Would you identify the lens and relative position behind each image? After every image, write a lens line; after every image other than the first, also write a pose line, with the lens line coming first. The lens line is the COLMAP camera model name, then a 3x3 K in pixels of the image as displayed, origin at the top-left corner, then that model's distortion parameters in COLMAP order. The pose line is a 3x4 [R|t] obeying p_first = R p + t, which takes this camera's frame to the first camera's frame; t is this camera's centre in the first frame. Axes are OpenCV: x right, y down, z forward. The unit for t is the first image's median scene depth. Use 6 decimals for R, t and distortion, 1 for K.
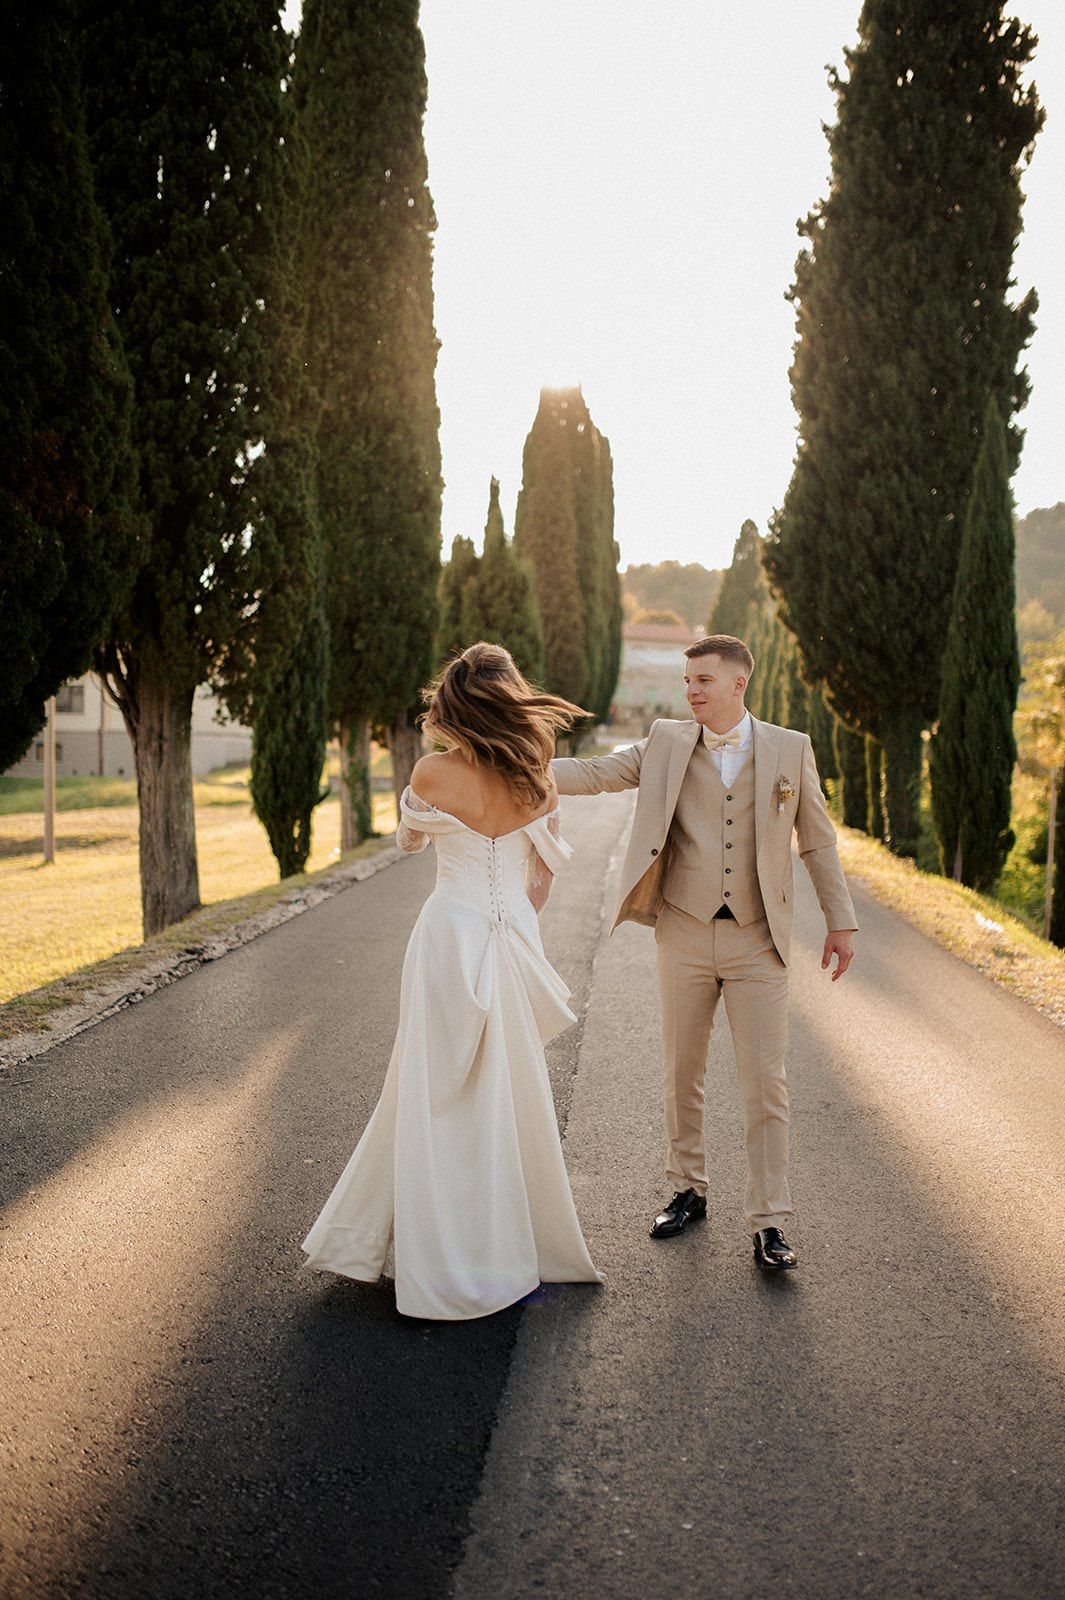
lens RADIAL K [[1583.1, 0, 533.7], [0, 1583.1, 837.7], [0, 0, 1]] dist [0.031368, 0.010717]
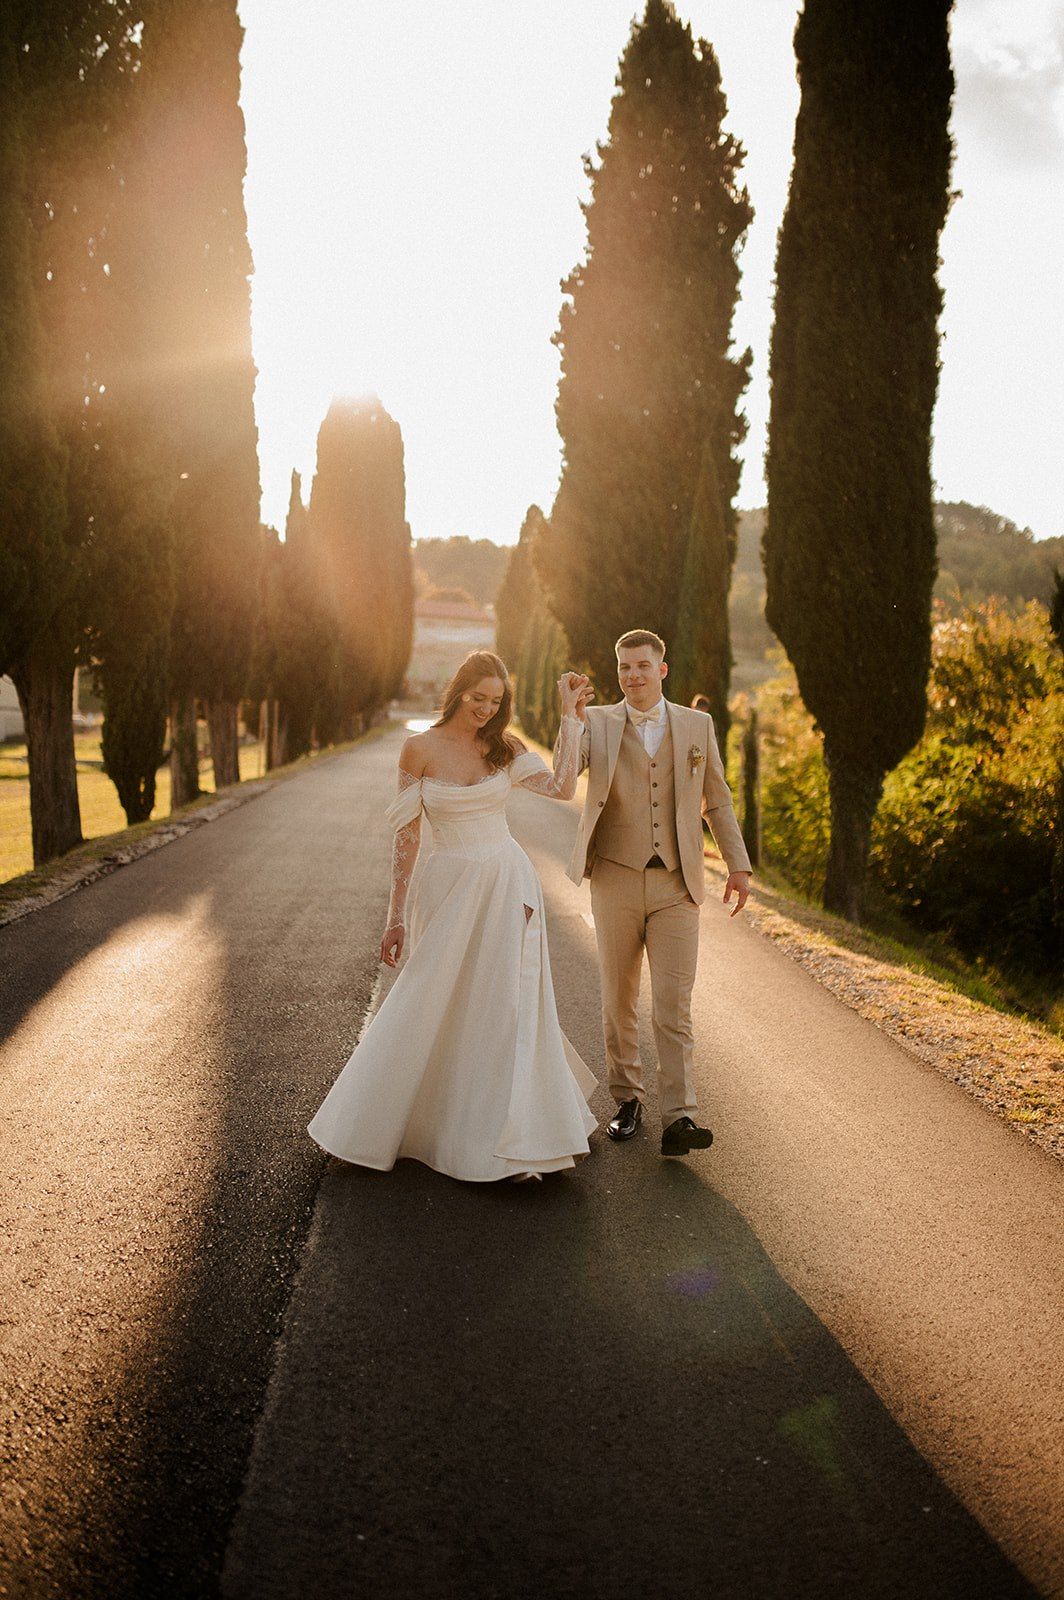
lens RADIAL K [[1622.5, 0, 609.0], [0, 1622.5, 794.0], [0, 0, 1]] dist [0.001740, -0.249924]
pose [[0.984570, -0.006837, 0.174856, -0.015728], [0.009237, 0.999874, -0.012919, 0.017852], [-0.174746, 0.014335, 0.984509, -0.224248]]
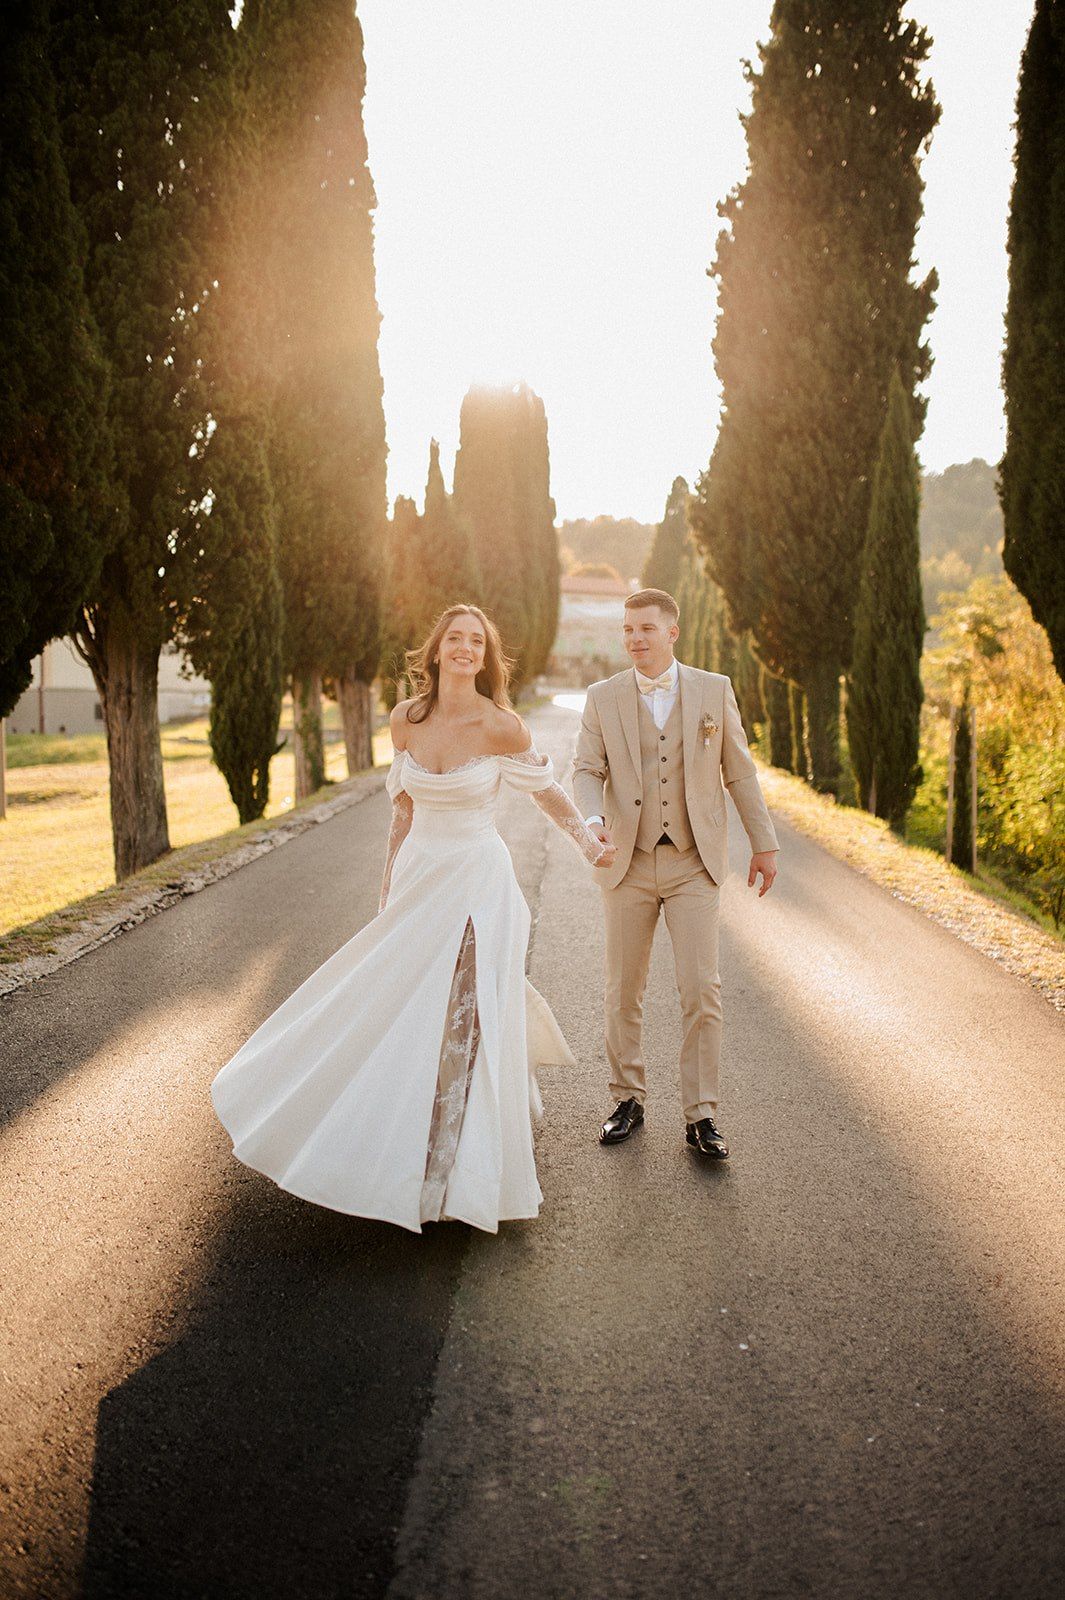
lens RADIAL K [[1571.4, 0, 531.8], [0, 1571.4, 712.7], [0, 0, 1]] dist [0.096547, -0.008537]
pose [[0.999215, -0.014400, 0.036910, -0.003393], [0.016157, 0.998728, -0.047756, 0.003962], [-0.036175, 0.048314, 0.998177, -0.049368]]
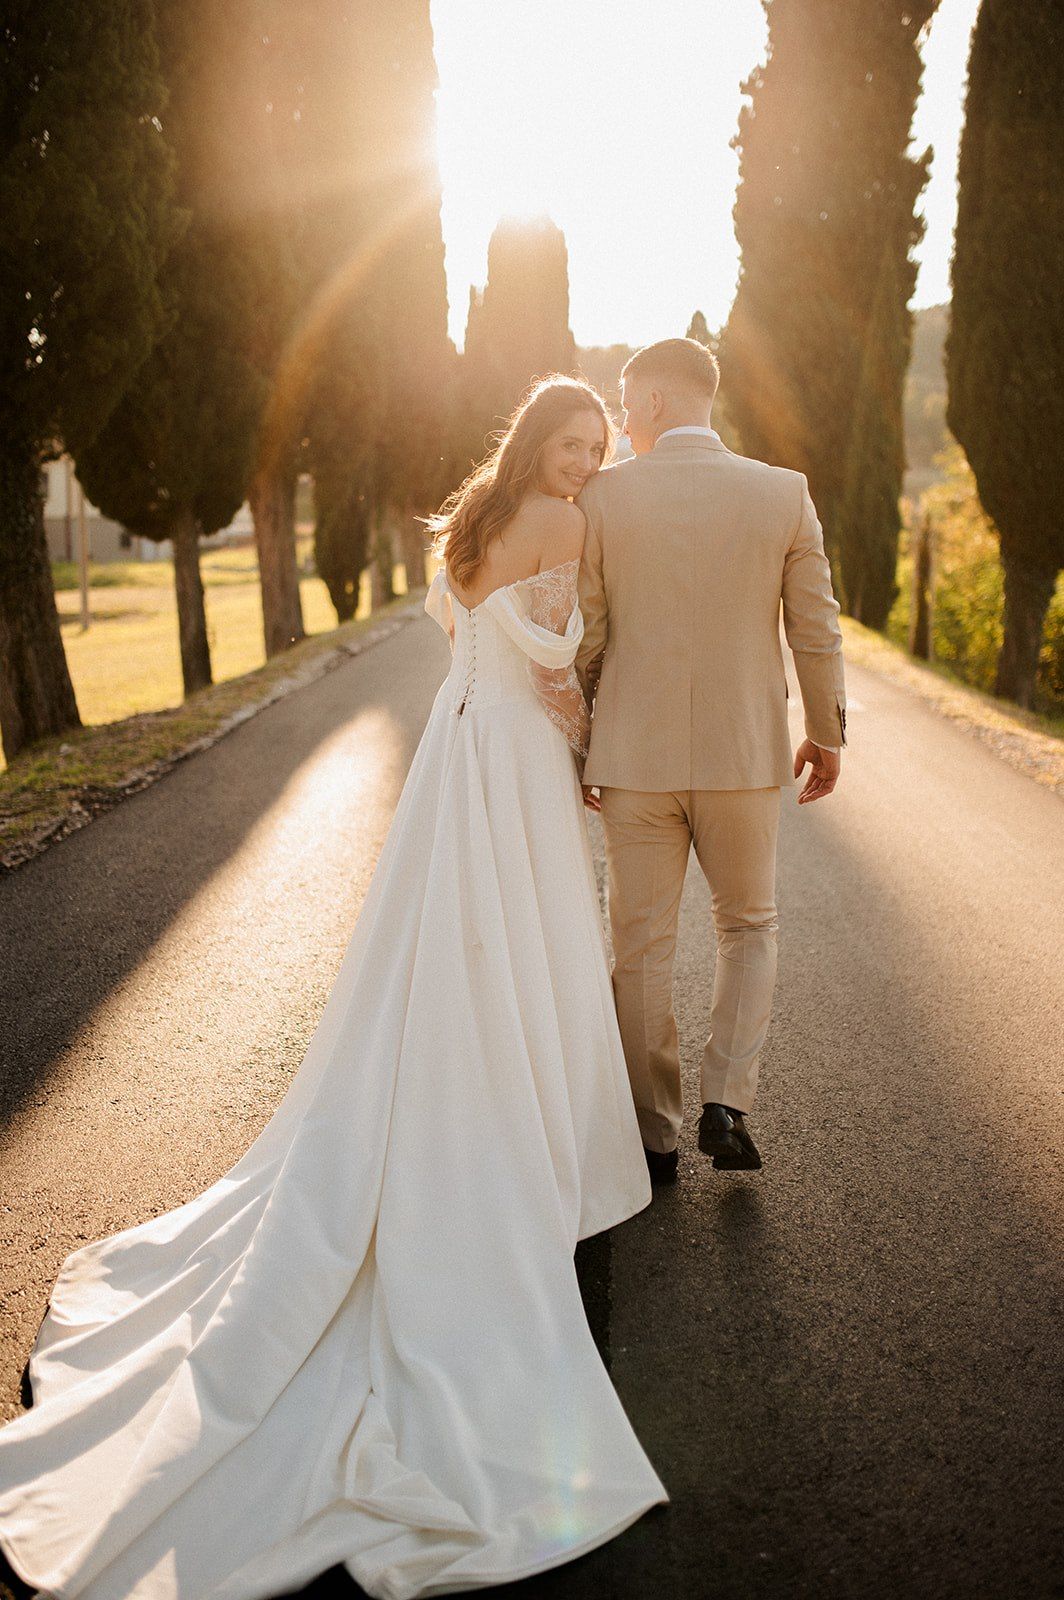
lens RADIAL K [[1599.9, 0, 532.0], [0, 1599.9, 800.0], [0, 0, 1]] dist [-0.017385, 0.013054]
pose [[0.999422, -0.009081, 0.032757, -0.039782], [0.005521, 0.994227, 0.107159, 0.024987], [-0.033541, -0.106917, 0.993702, -0.277991]]
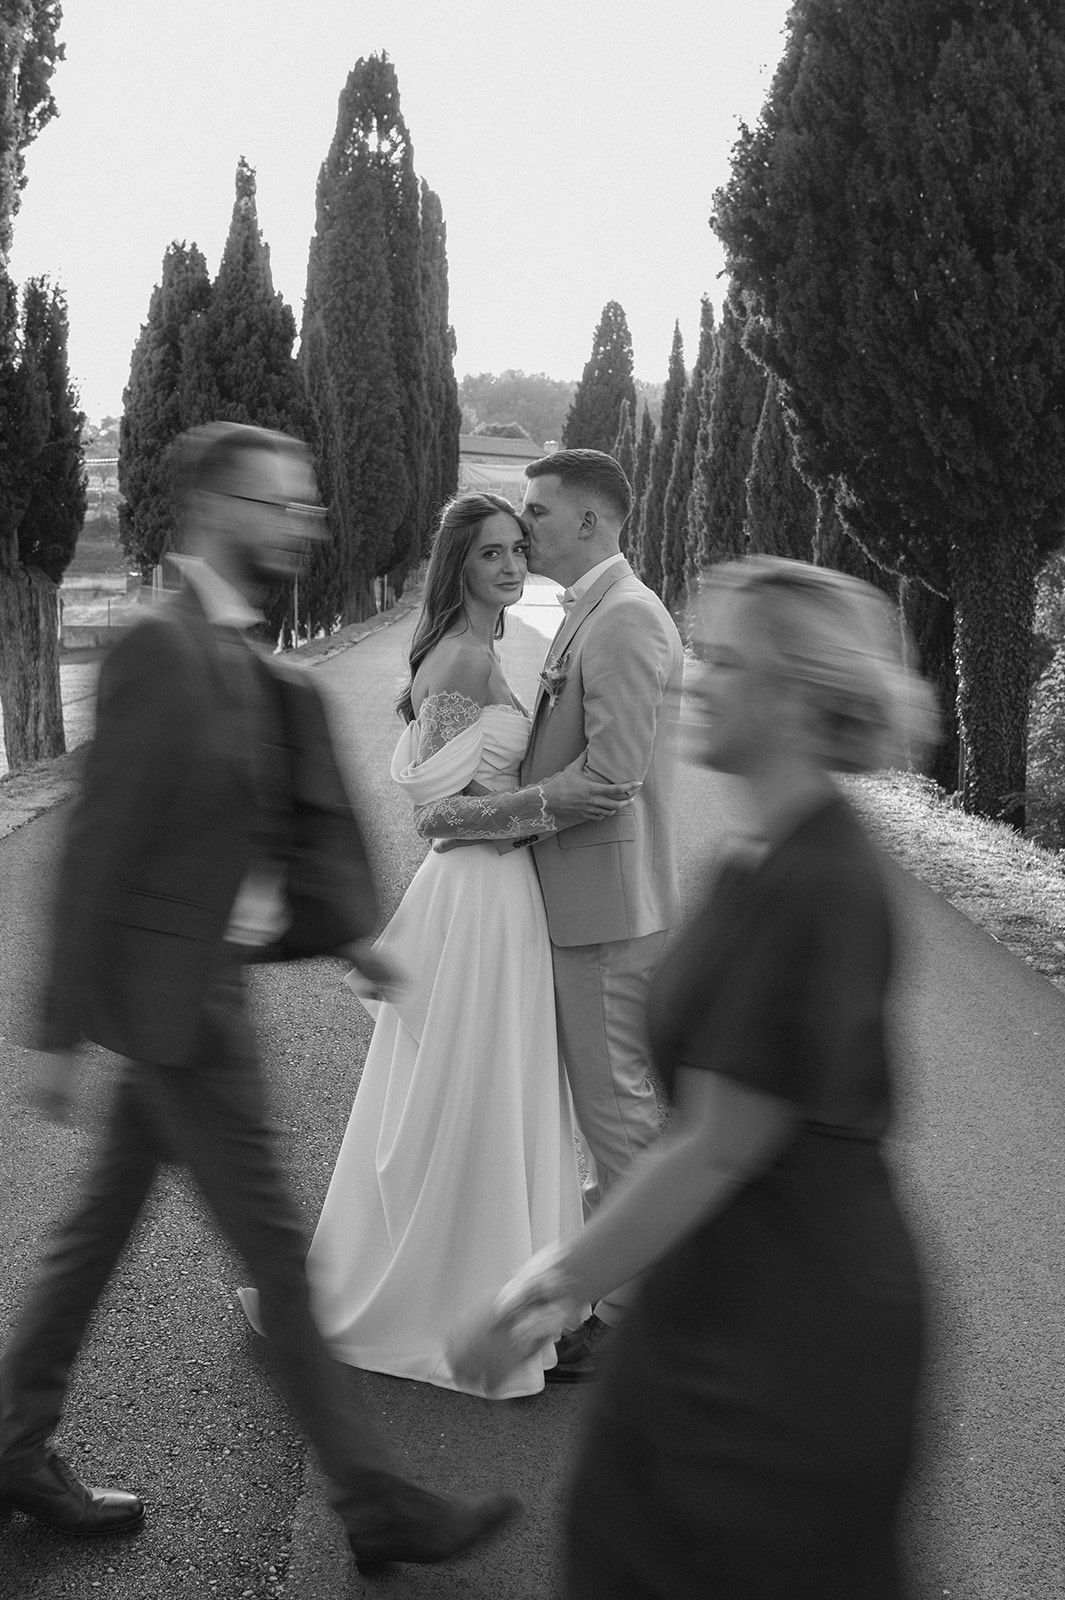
lens RADIAL K [[1701.8, 0, 532.5], [0, 1701.8, 800.0], [0, 0, 1]] dist [-0.053118, -0.005204]
pose [[0.995330, -0.016705, 0.095077, 0.032917], [0.009920, 0.997399, 0.071396, -0.037400], [-0.096023, -0.070119, 0.992906, 0.499760]]
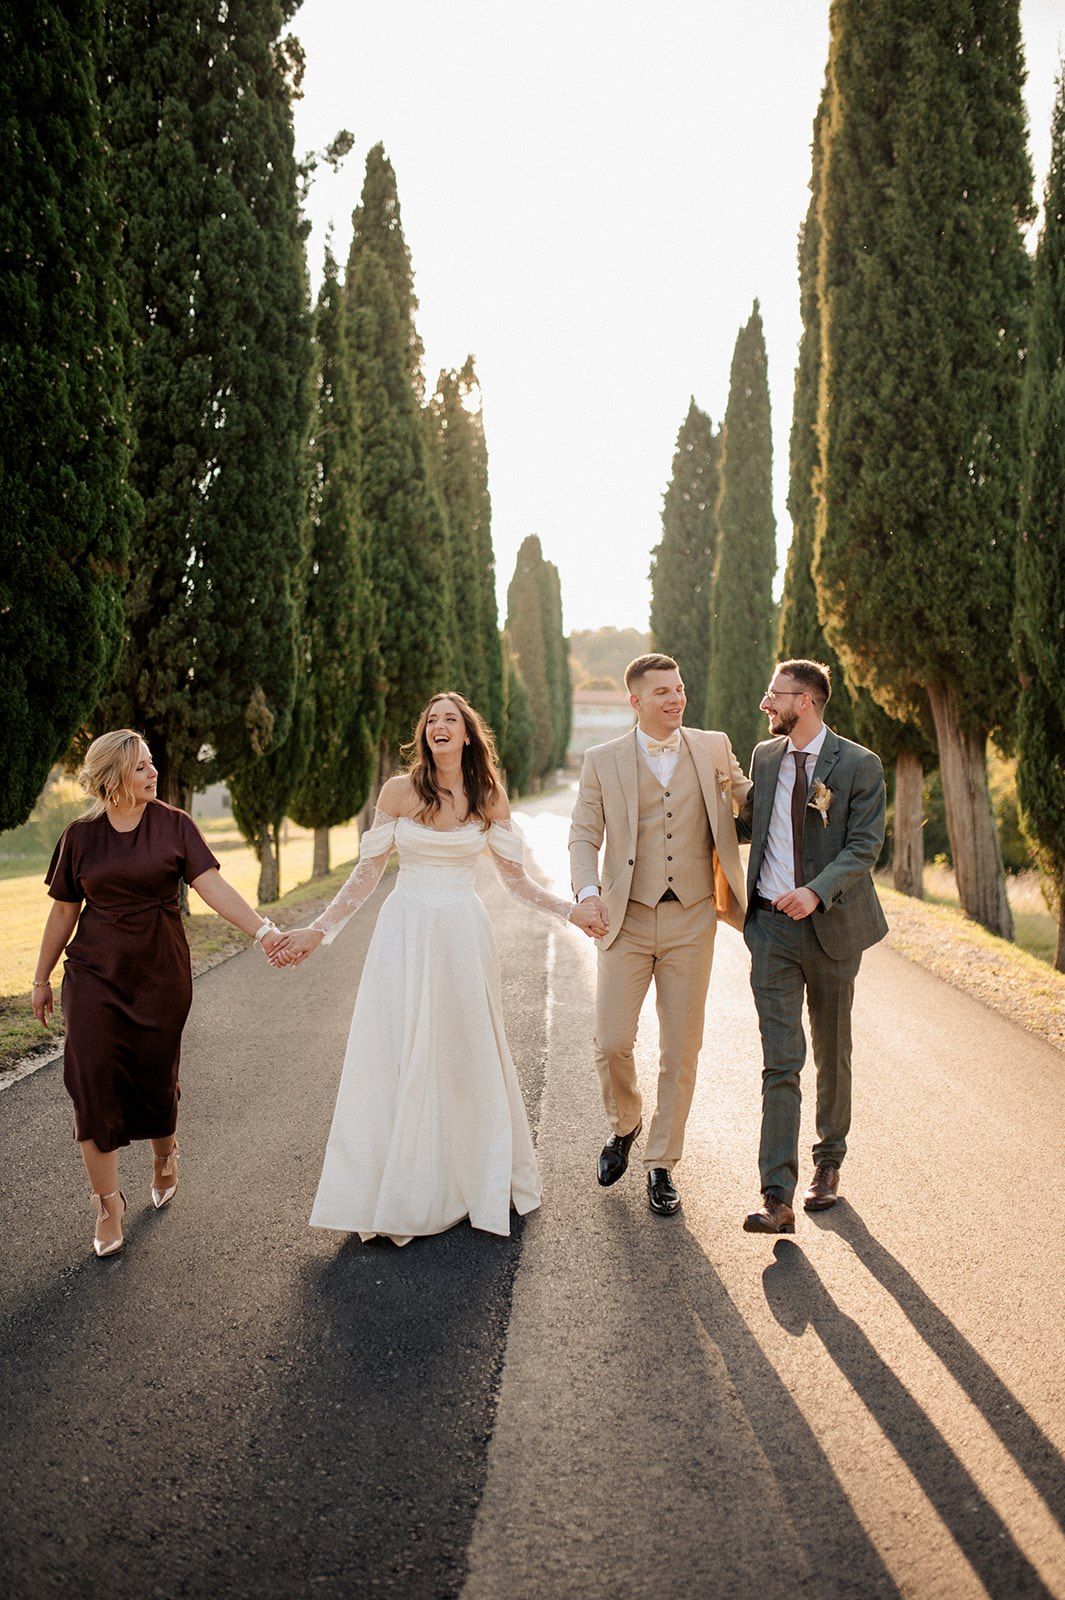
lens RADIAL K [[1622.5, 0, 609.5], [0, 1622.5, 794.0], [0, 0, 1]] dist [0.001740, -0.249924]
pose [[0.996286, -0.027647, 0.081544, -0.112575], [0.032427, 0.997796, -0.057888, 0.125433], [-0.079764, 0.060317, 0.994987, -1.531099]]
